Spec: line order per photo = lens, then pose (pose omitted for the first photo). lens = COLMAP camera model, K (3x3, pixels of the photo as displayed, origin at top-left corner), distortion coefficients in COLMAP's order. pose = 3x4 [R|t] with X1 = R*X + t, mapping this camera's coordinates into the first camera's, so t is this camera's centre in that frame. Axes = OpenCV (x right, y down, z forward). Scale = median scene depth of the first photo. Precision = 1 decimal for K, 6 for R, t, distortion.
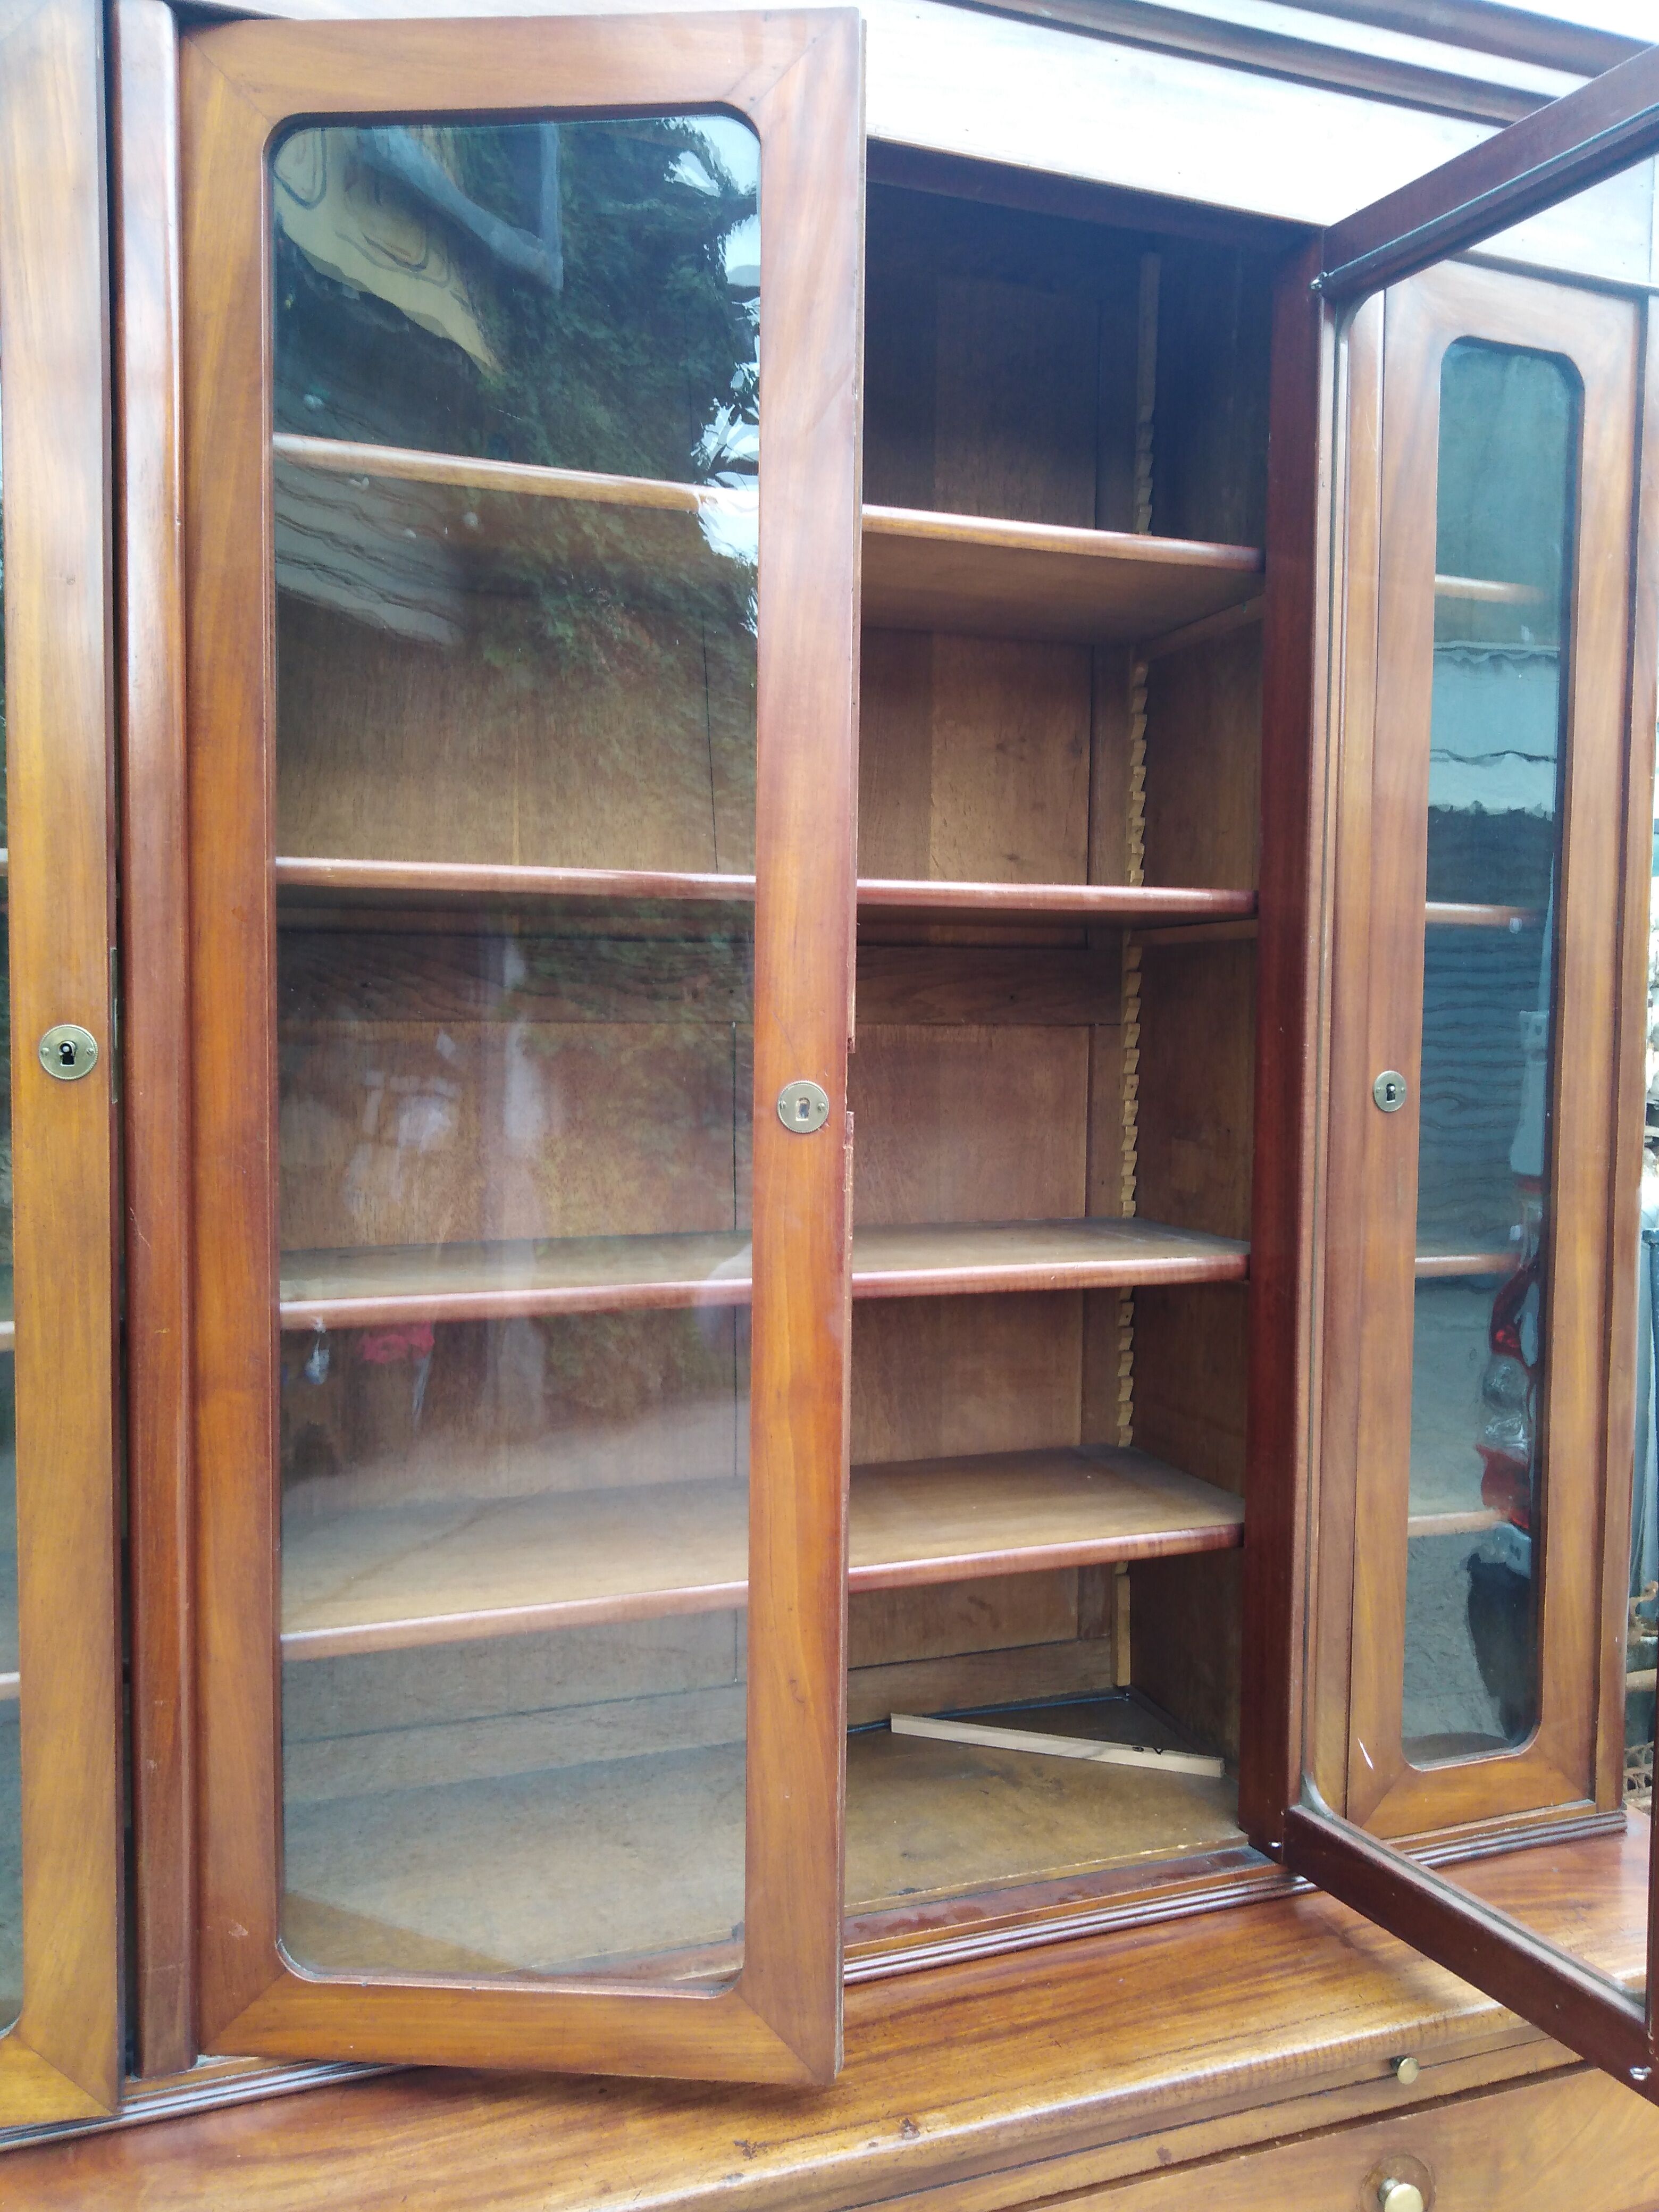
lens RADIAL K [[1685.1, 0, 829.5], [0, 1685.1, 1106.0], [0, 0, 1]] dist [0.011438, 0.005901]
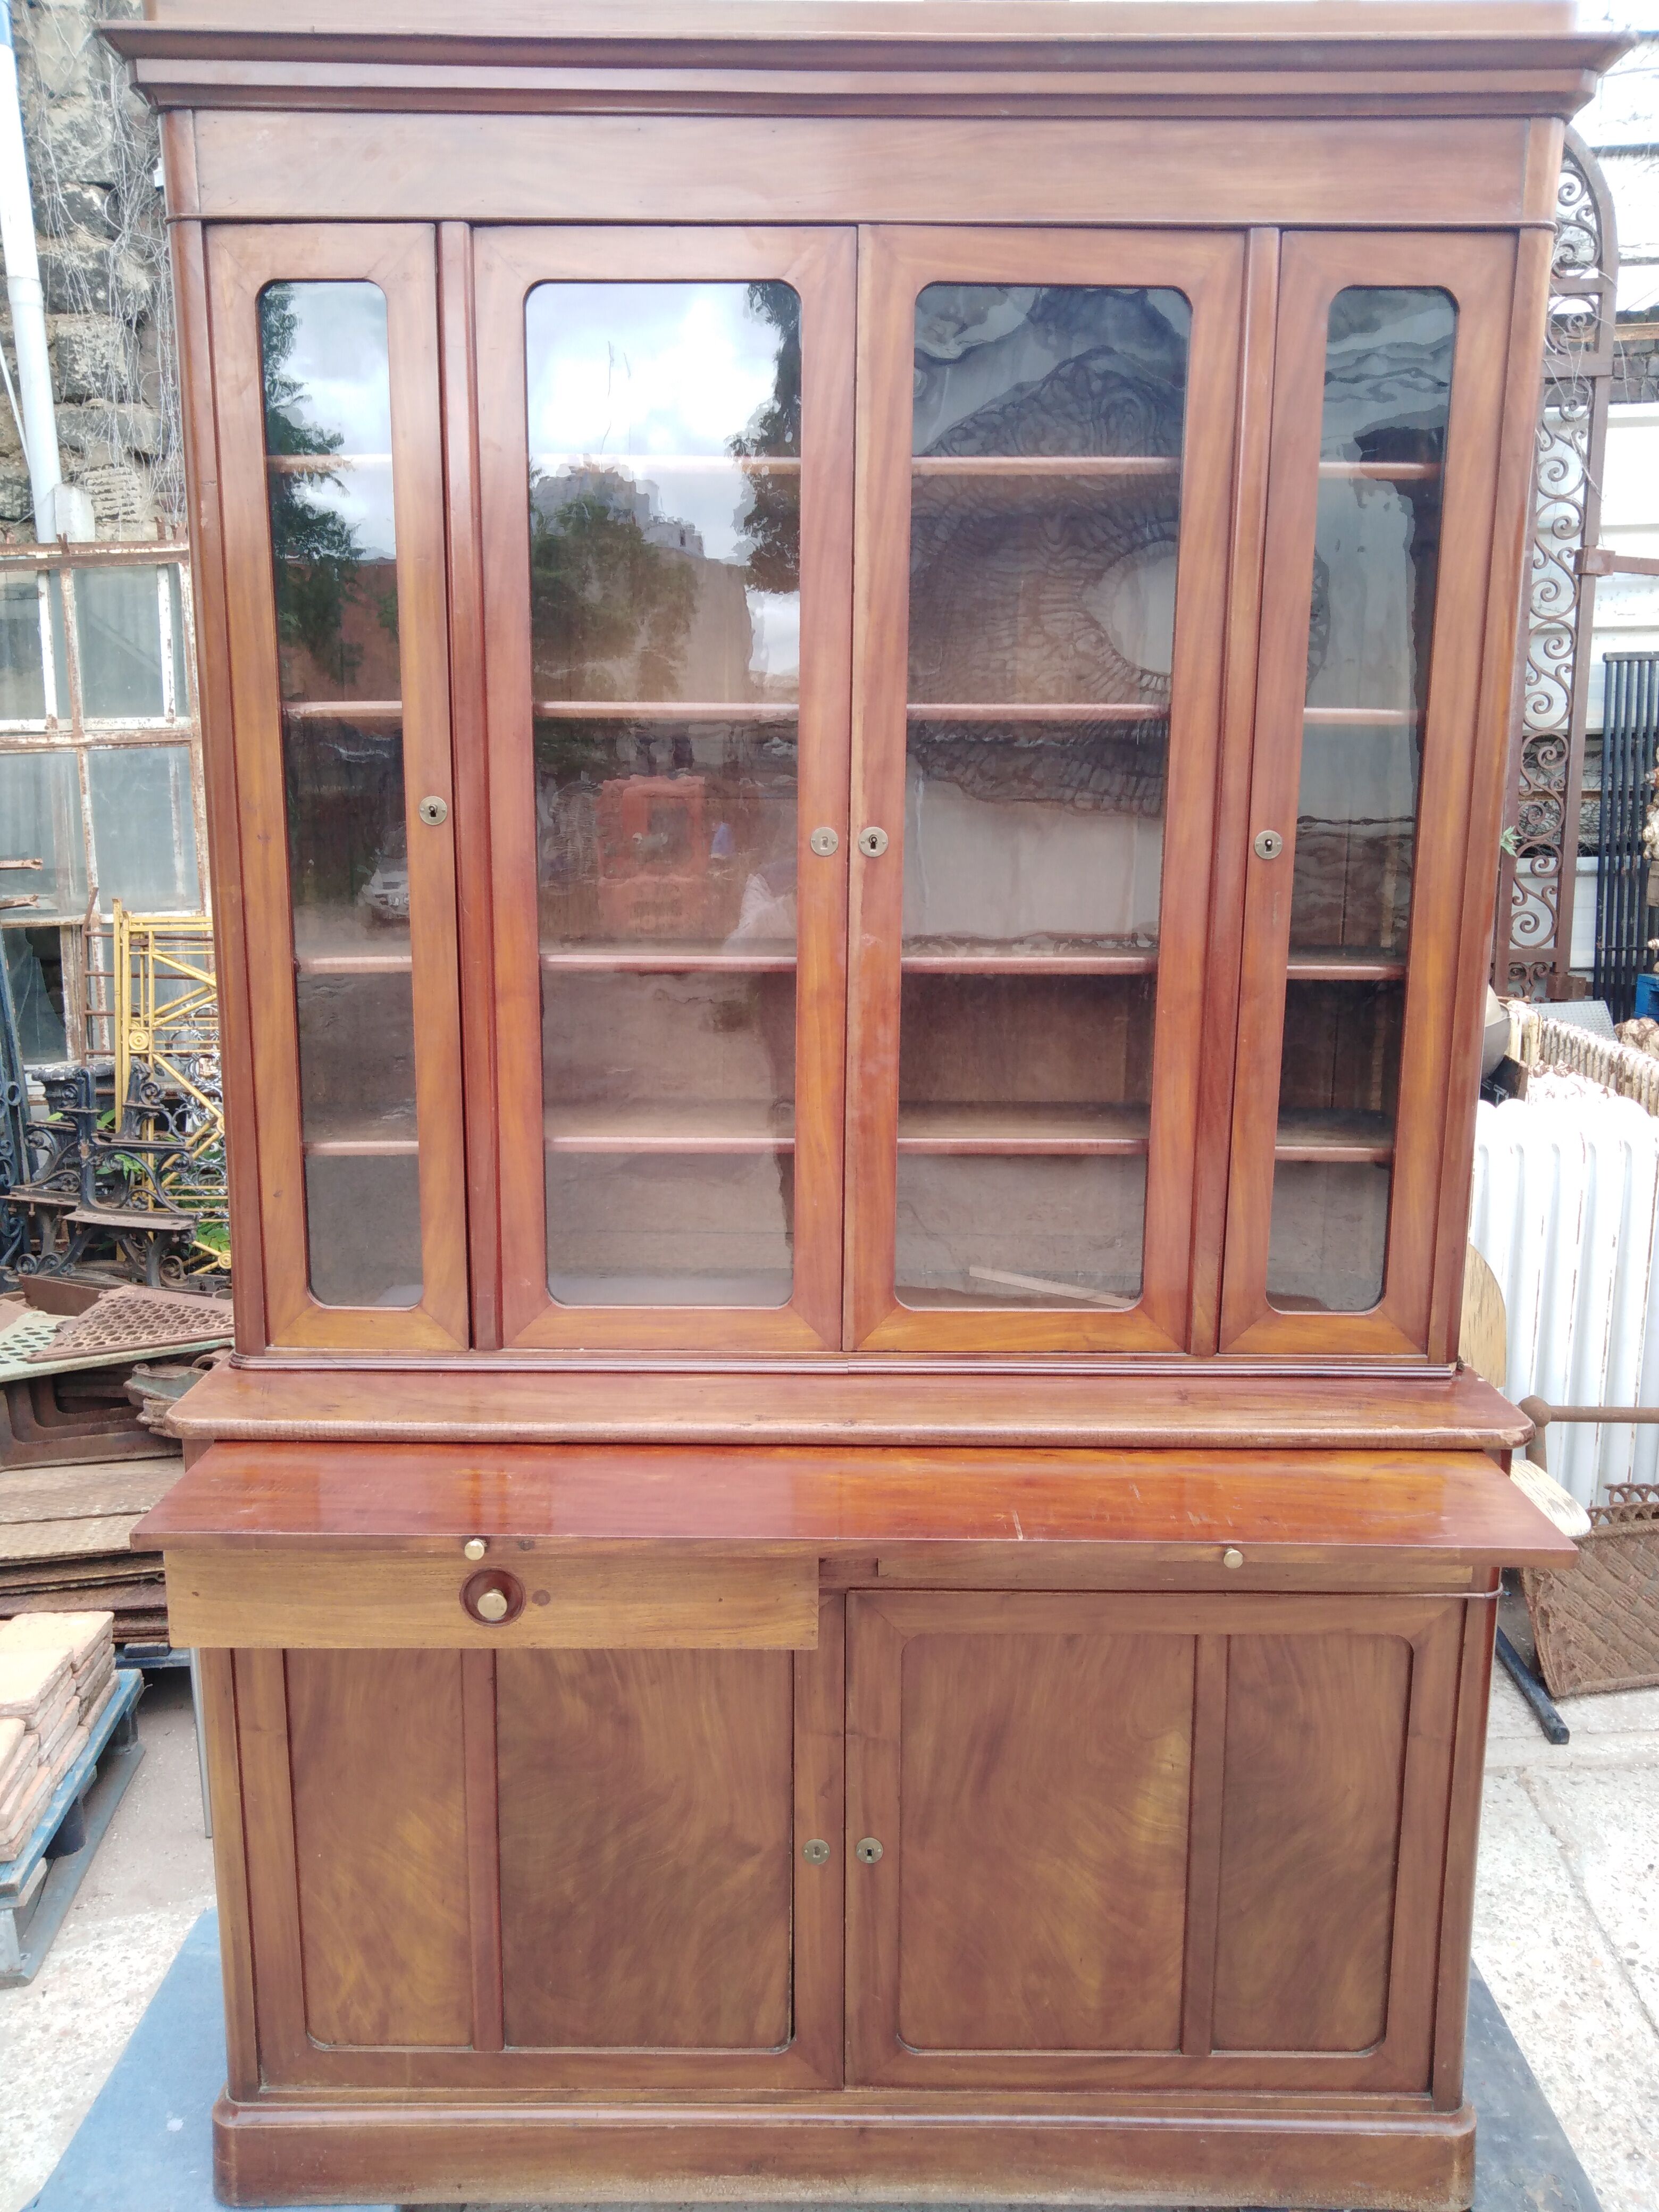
lens RADIAL K [[1685.1, 0, 829.5], [0, 1685.1, 1106.0], [0, 0, 1]] dist [0.011438, 0.005901]
pose [[0.941976, 0.057036, -0.330799, 0.514182], [-0.018808, 0.992879, 0.117633, 0.055372], [0.335153, -0.104586, 0.936341, -0.548329]]
